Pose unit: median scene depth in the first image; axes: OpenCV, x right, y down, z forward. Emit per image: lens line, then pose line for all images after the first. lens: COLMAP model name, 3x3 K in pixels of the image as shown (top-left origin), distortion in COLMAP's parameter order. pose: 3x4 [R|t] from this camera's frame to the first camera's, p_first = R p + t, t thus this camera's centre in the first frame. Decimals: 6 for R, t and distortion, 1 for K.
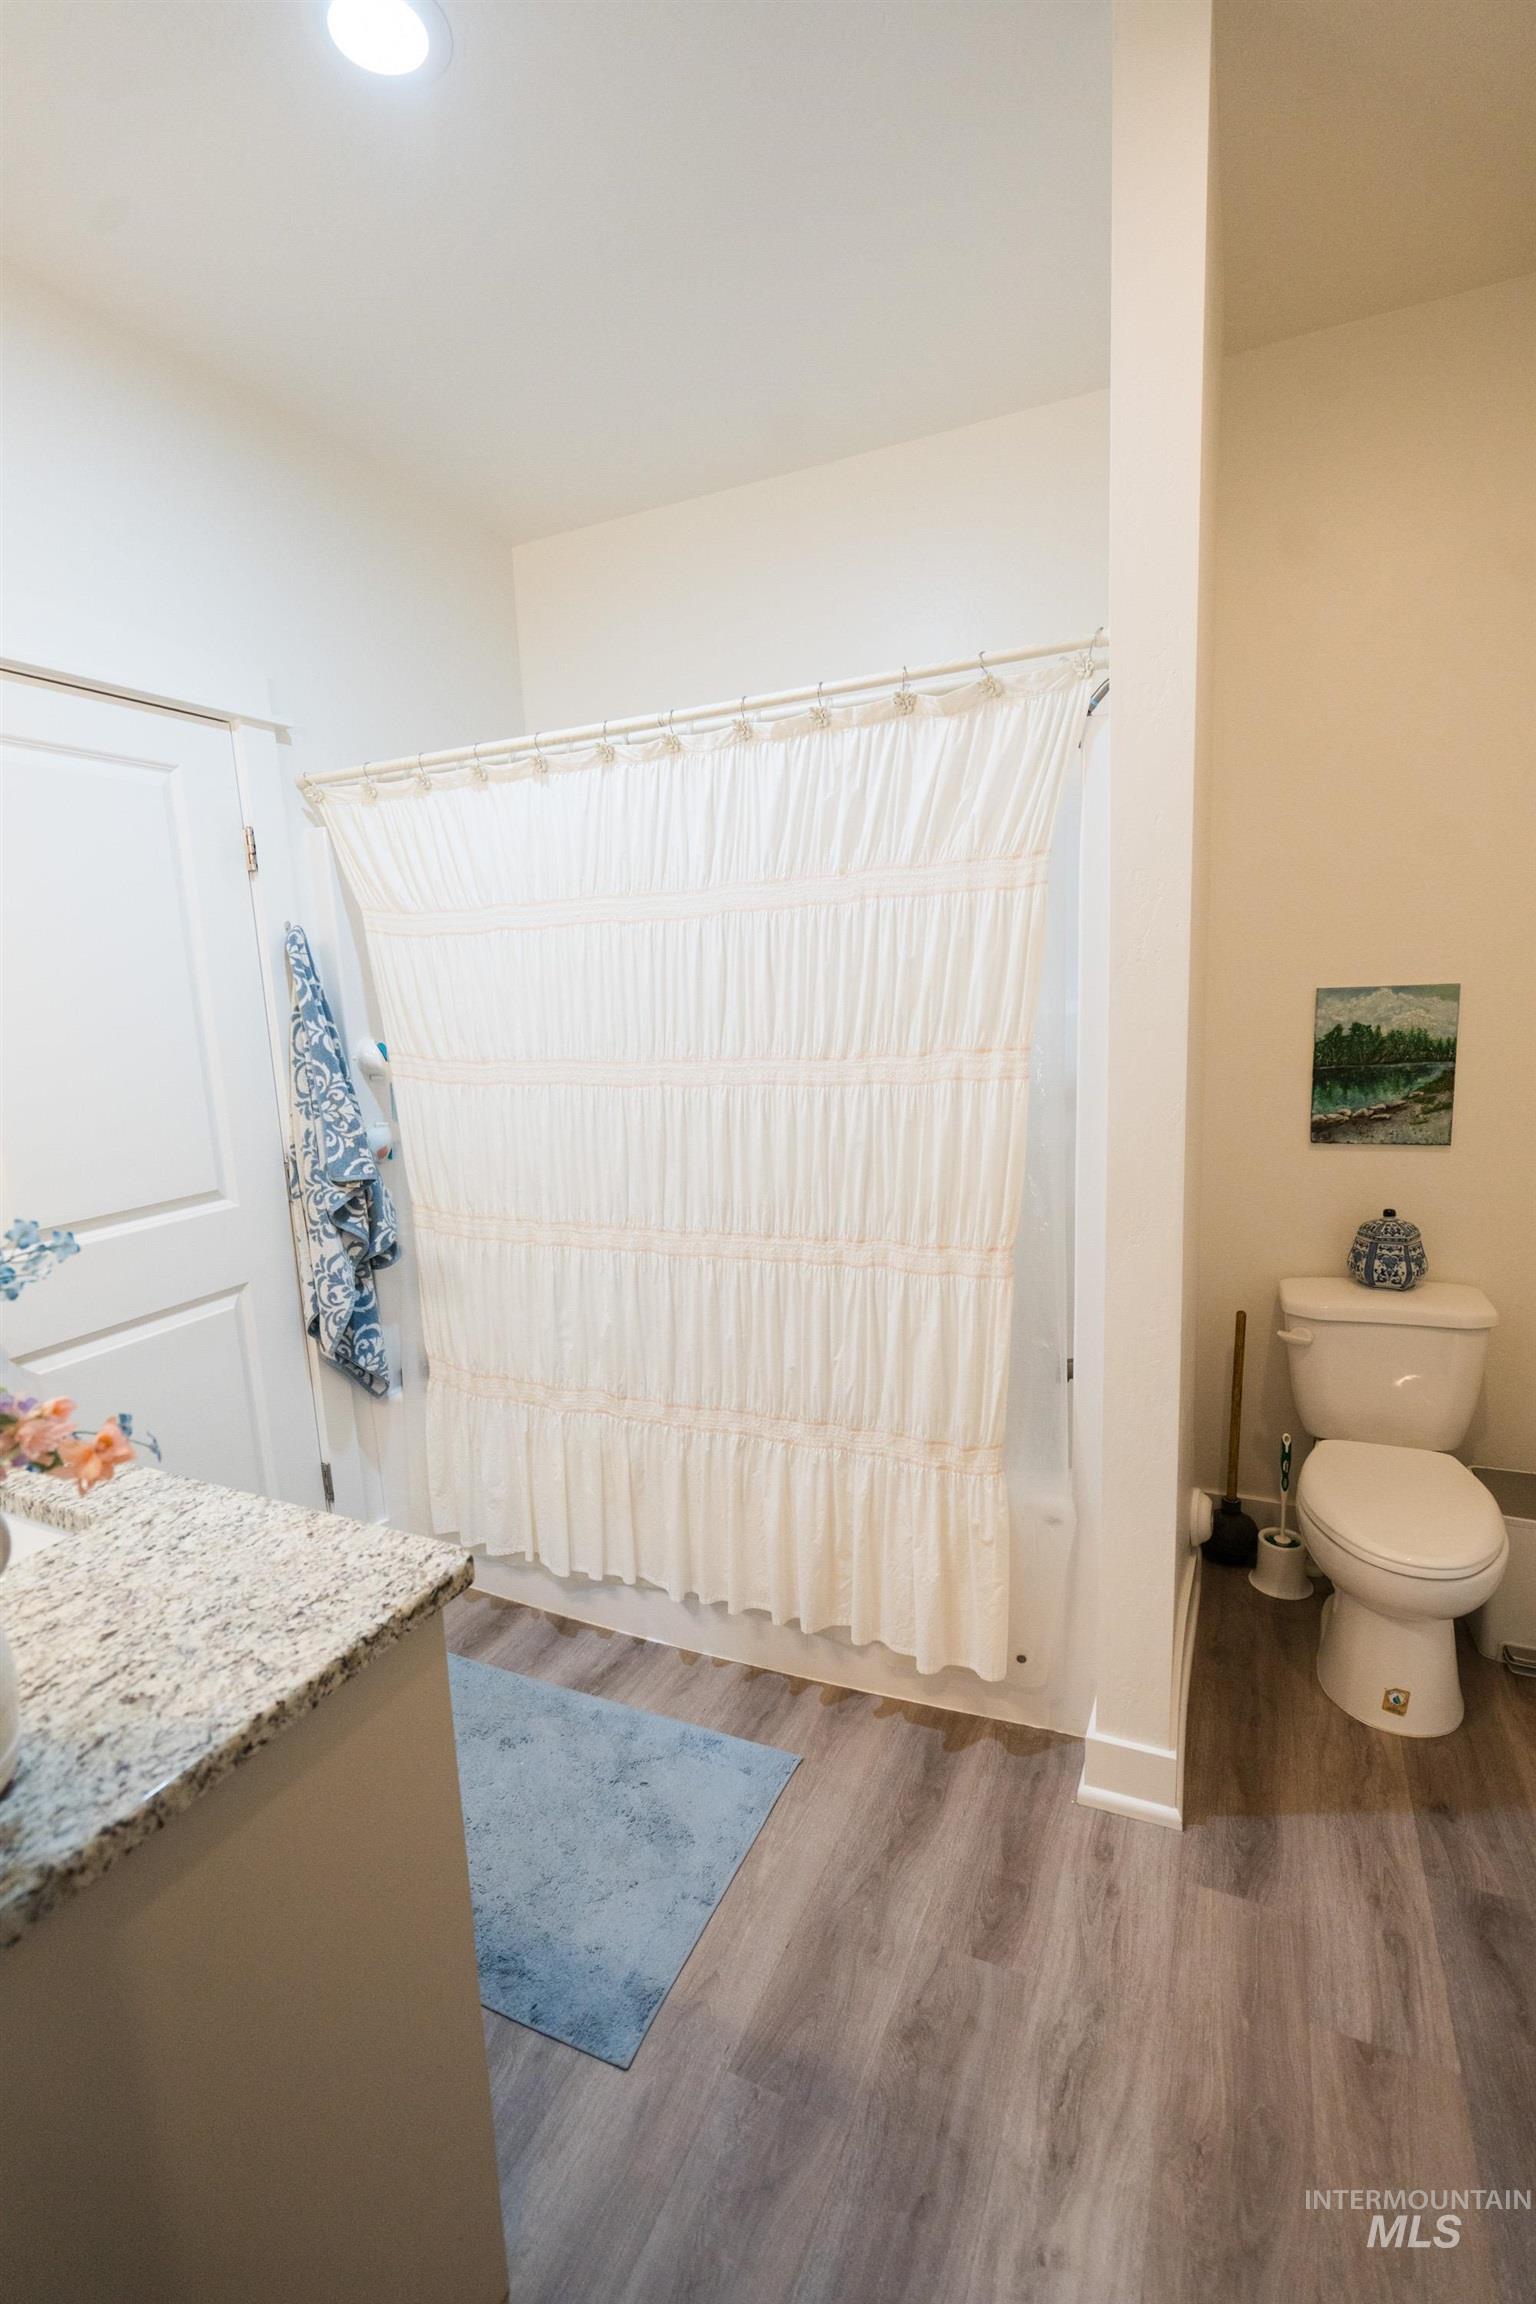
lens RADIAL K [[1038.3, 0, 780.1], [0, 1038.3, 1153.4], [0, 0, 1]] dist [-0.009372, 0.008745]
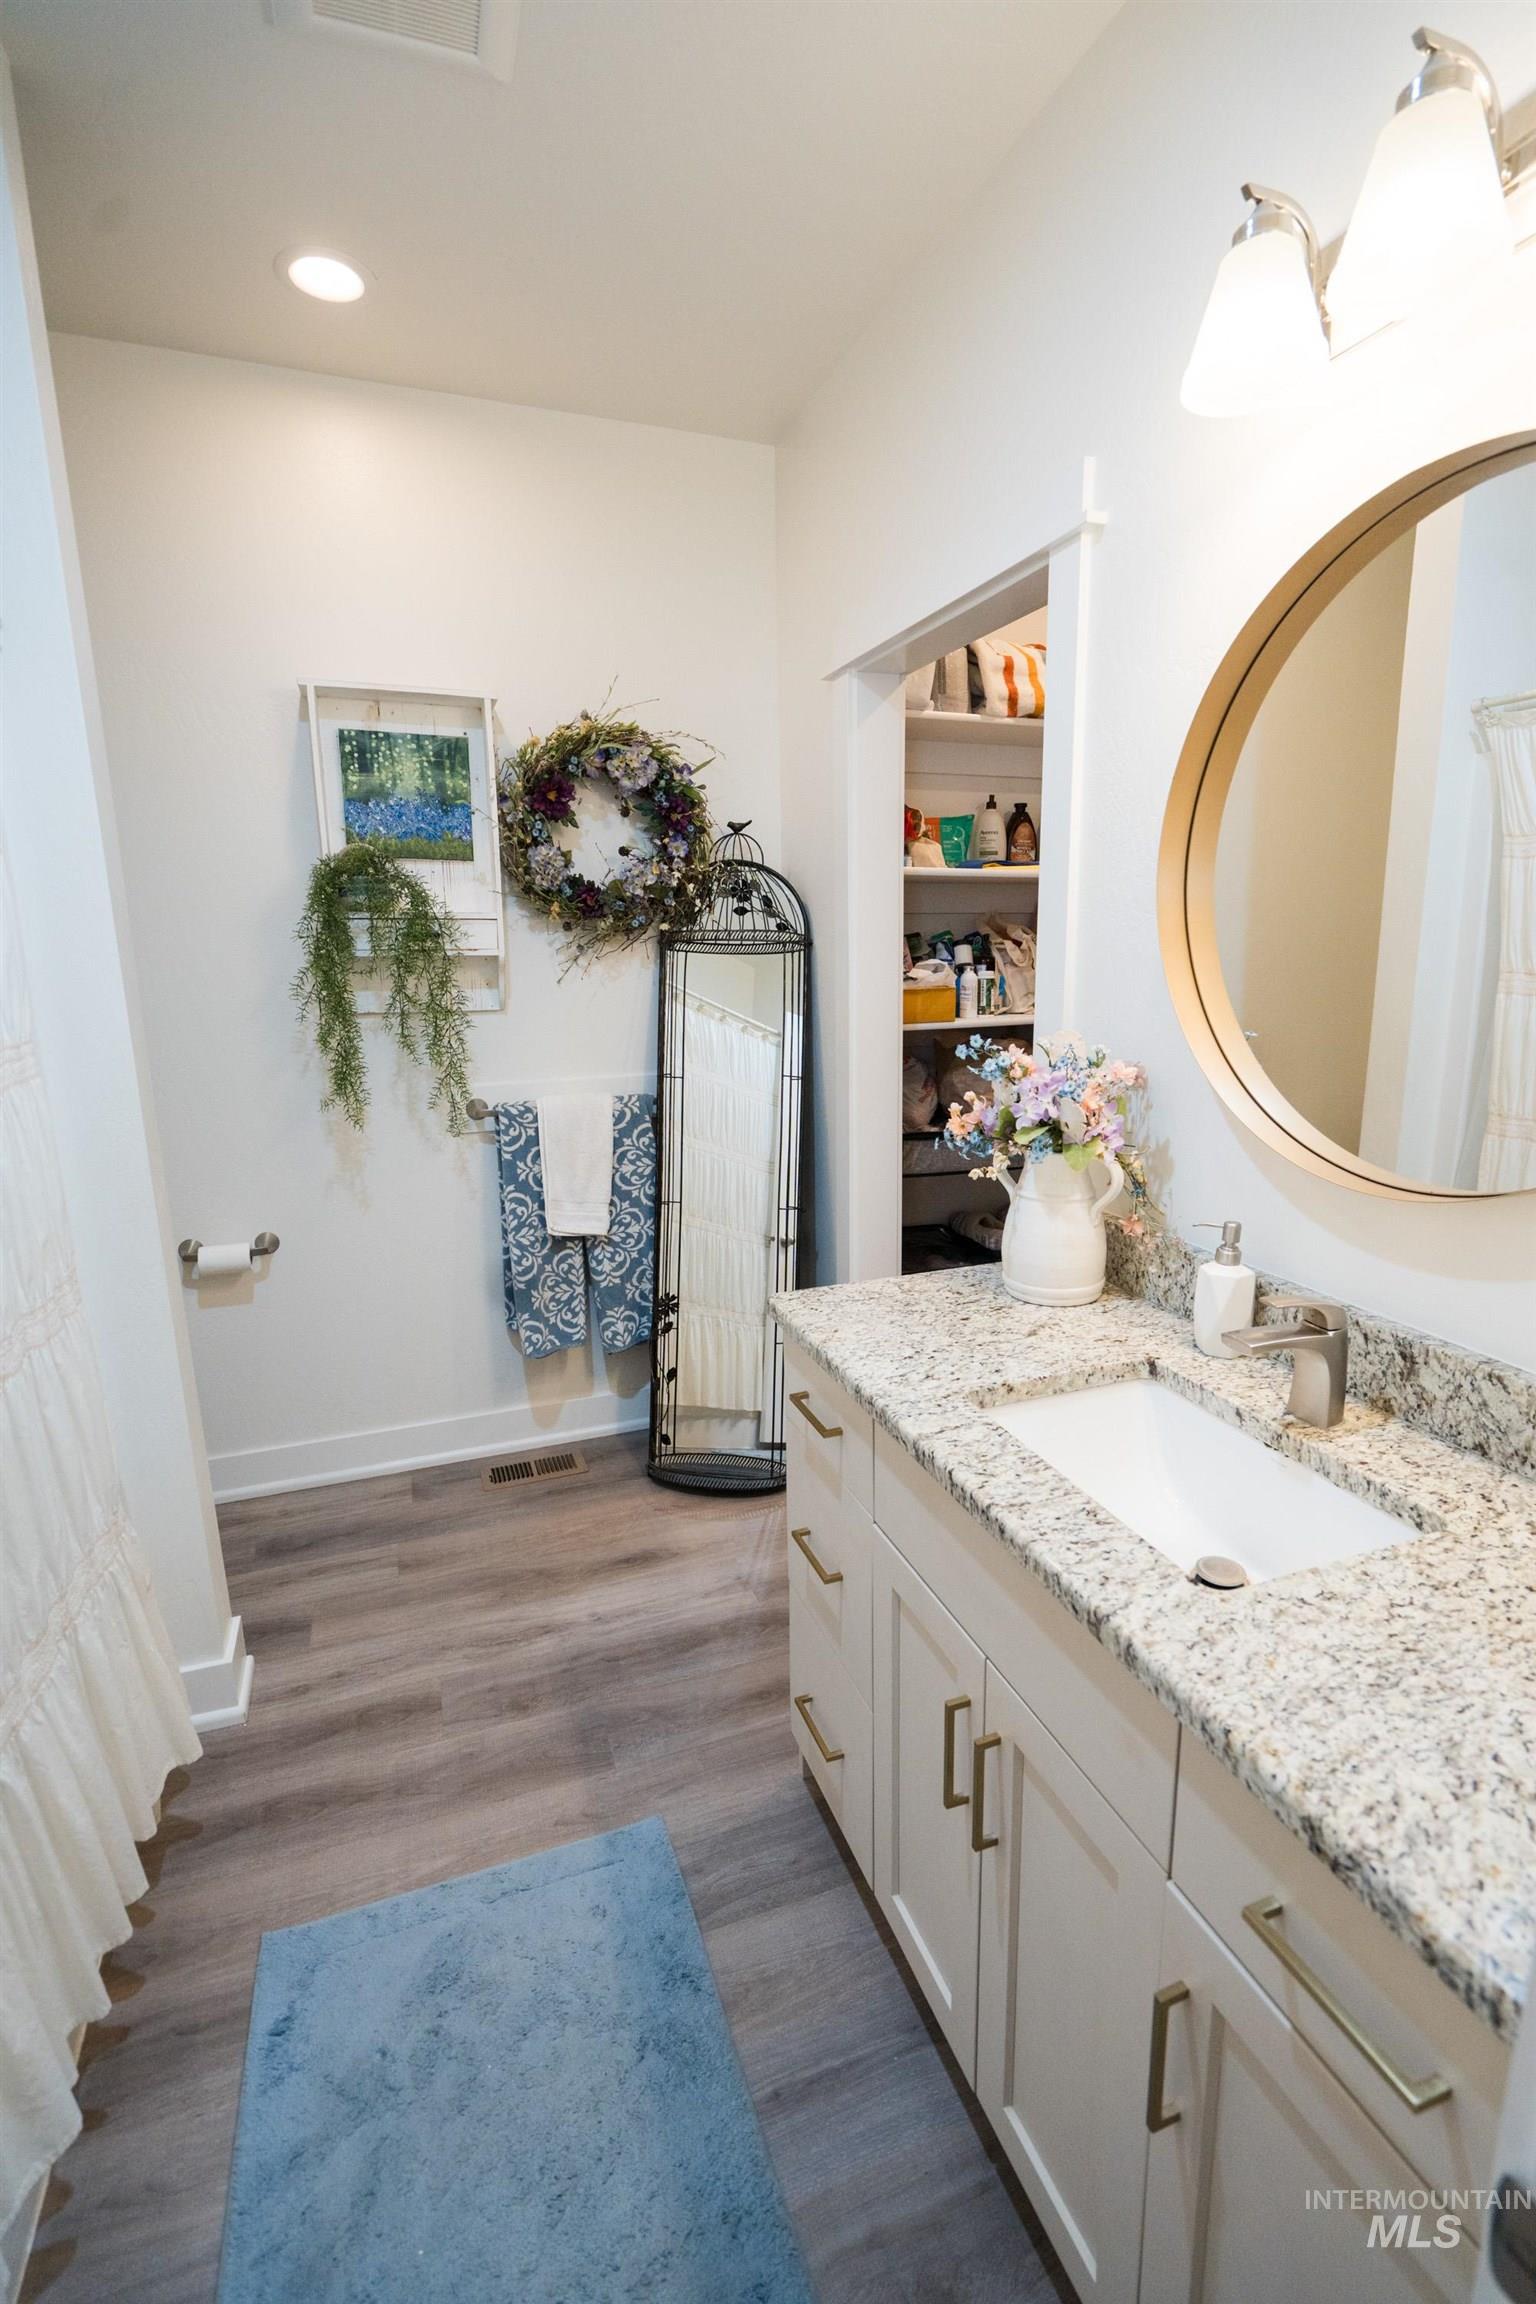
lens RADIAL K [[1038.3, 0, 780.1], [0, 1038.3, 1153.4], [0, 0, 1]] dist [-0.009372, 0.008745]
pose [[-0.702585, -0.096566, 0.705017, -1.349822], [0.160390, 0.943766, 0.289105, -0.263793], [-0.693289, 0.316199, -0.647587, 1.870263]]
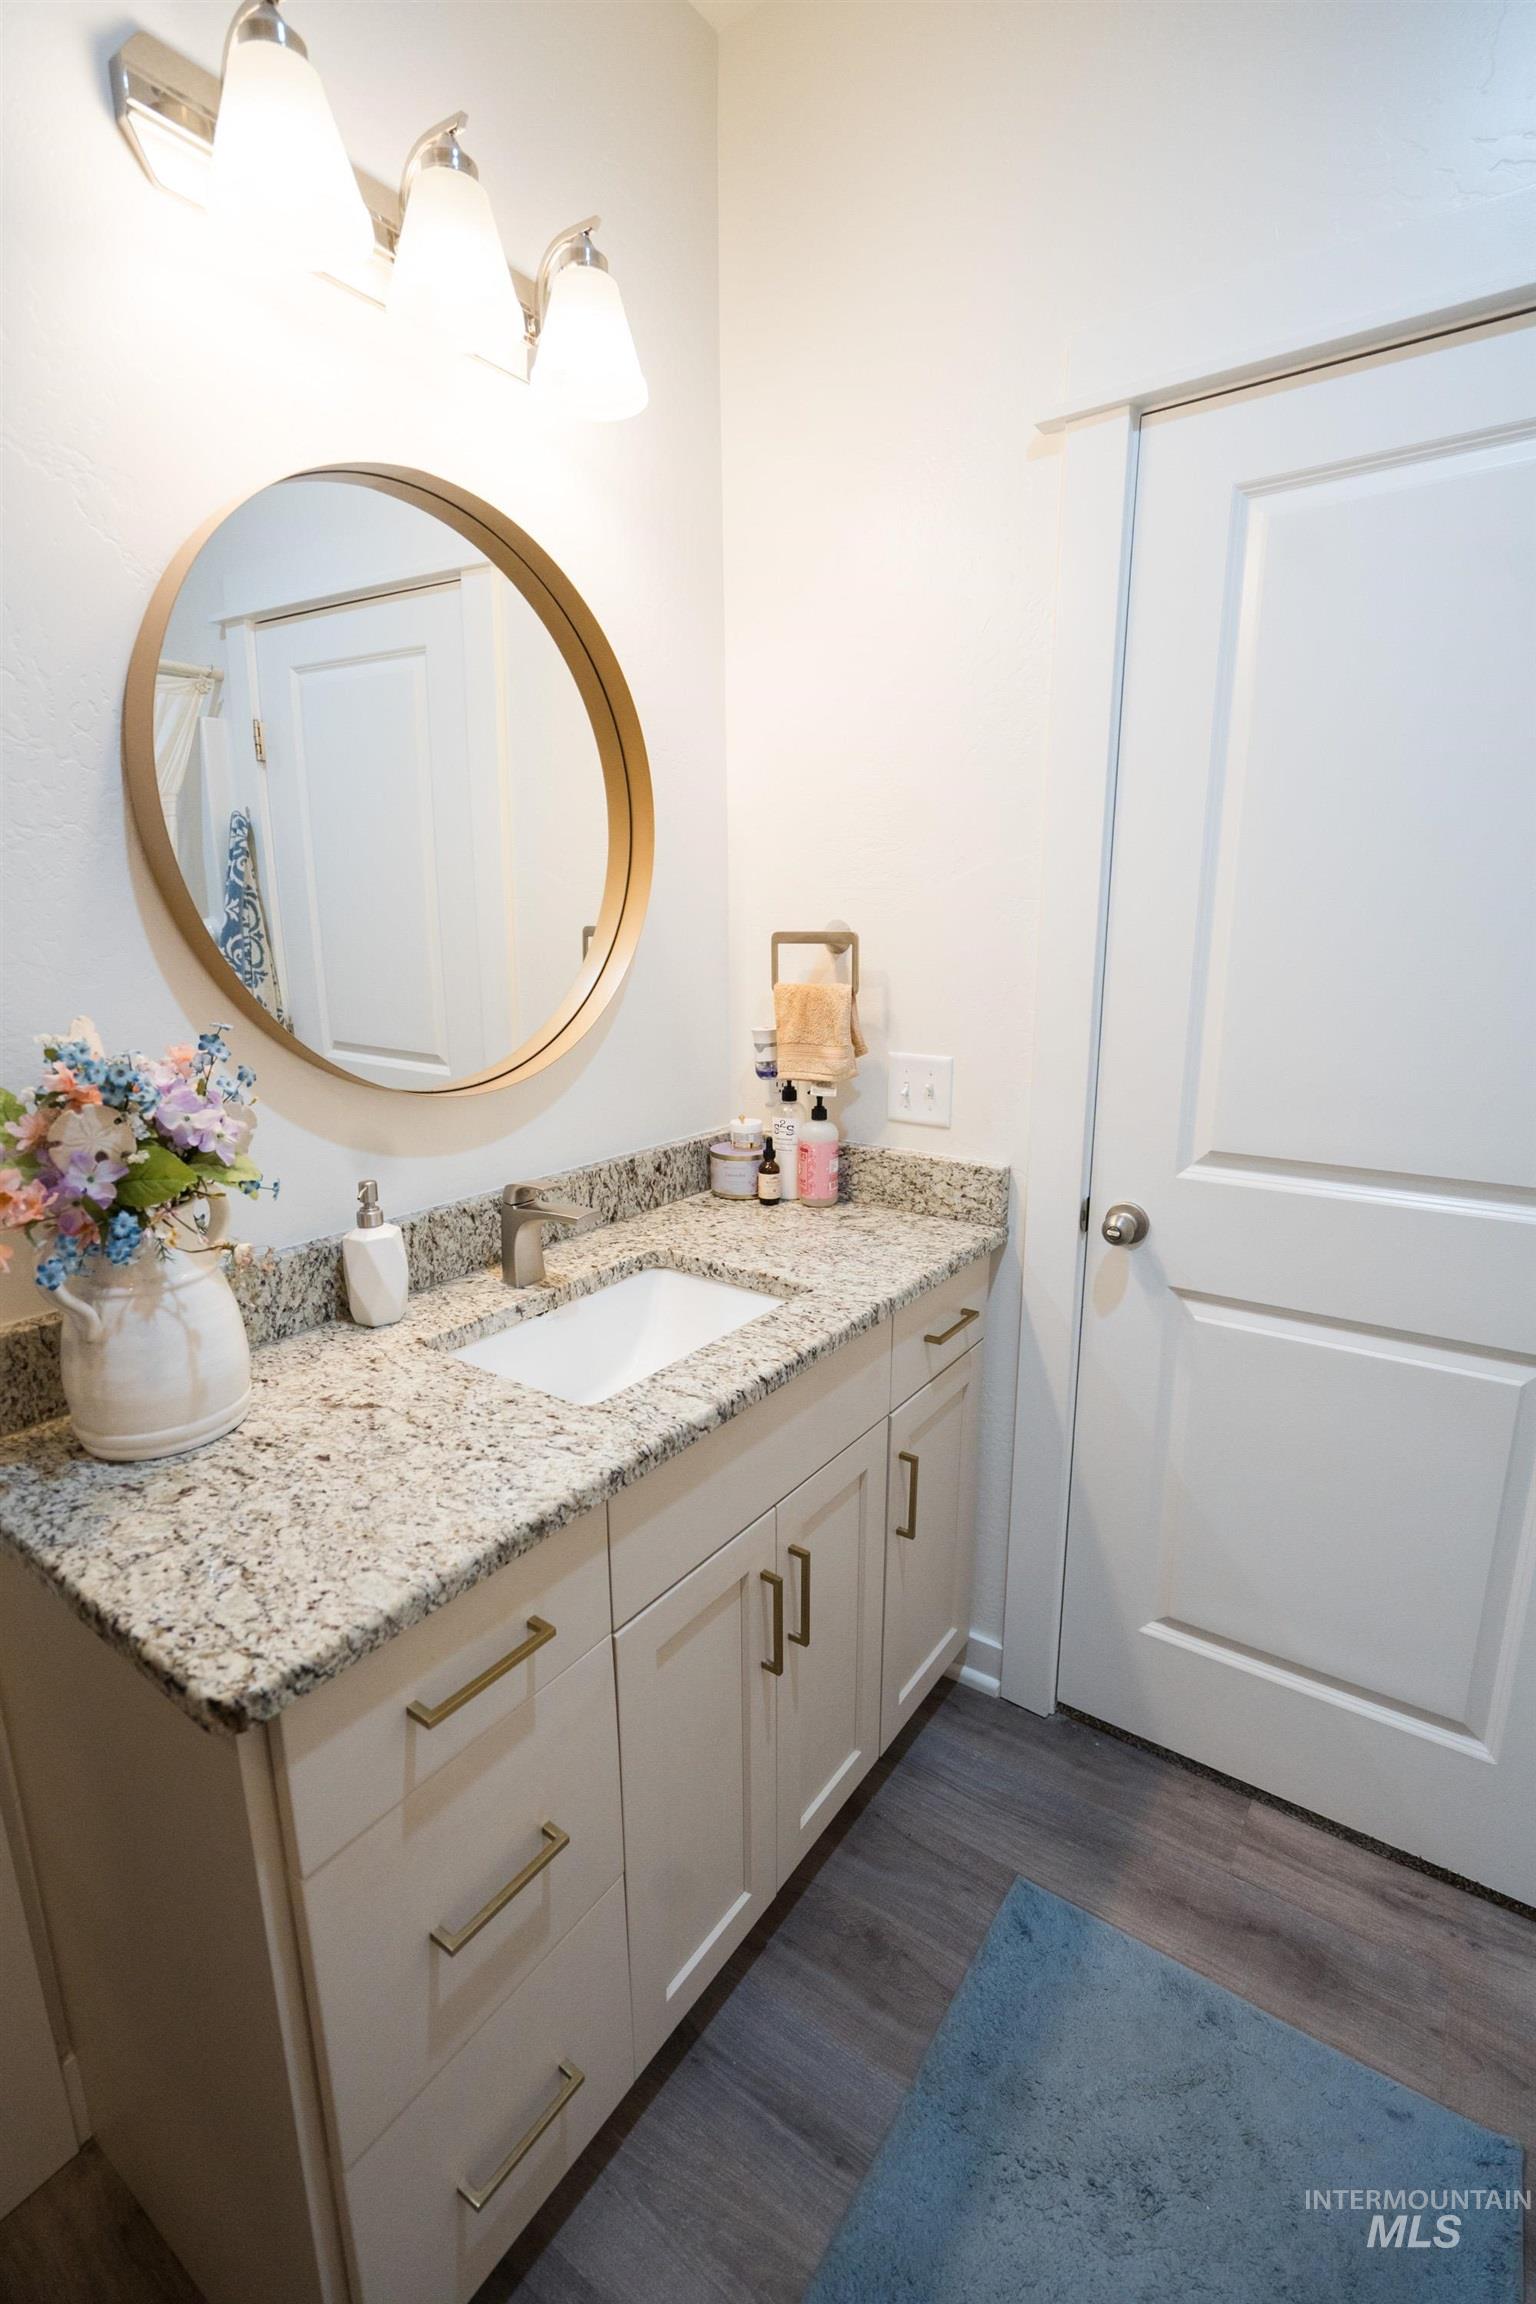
lens RADIAL K [[1038.3, 0, 780.1], [0, 1038.3, 1153.4], [0, 0, 1]] dist [-0.009372, 0.008745]
pose [[-0.182779, 0.267079, -0.946182, 0.160929], [-0.152733, 0.942997, 0.295684, -0.183995], [0.971218, 0.198558, -0.131568, 1.308309]]
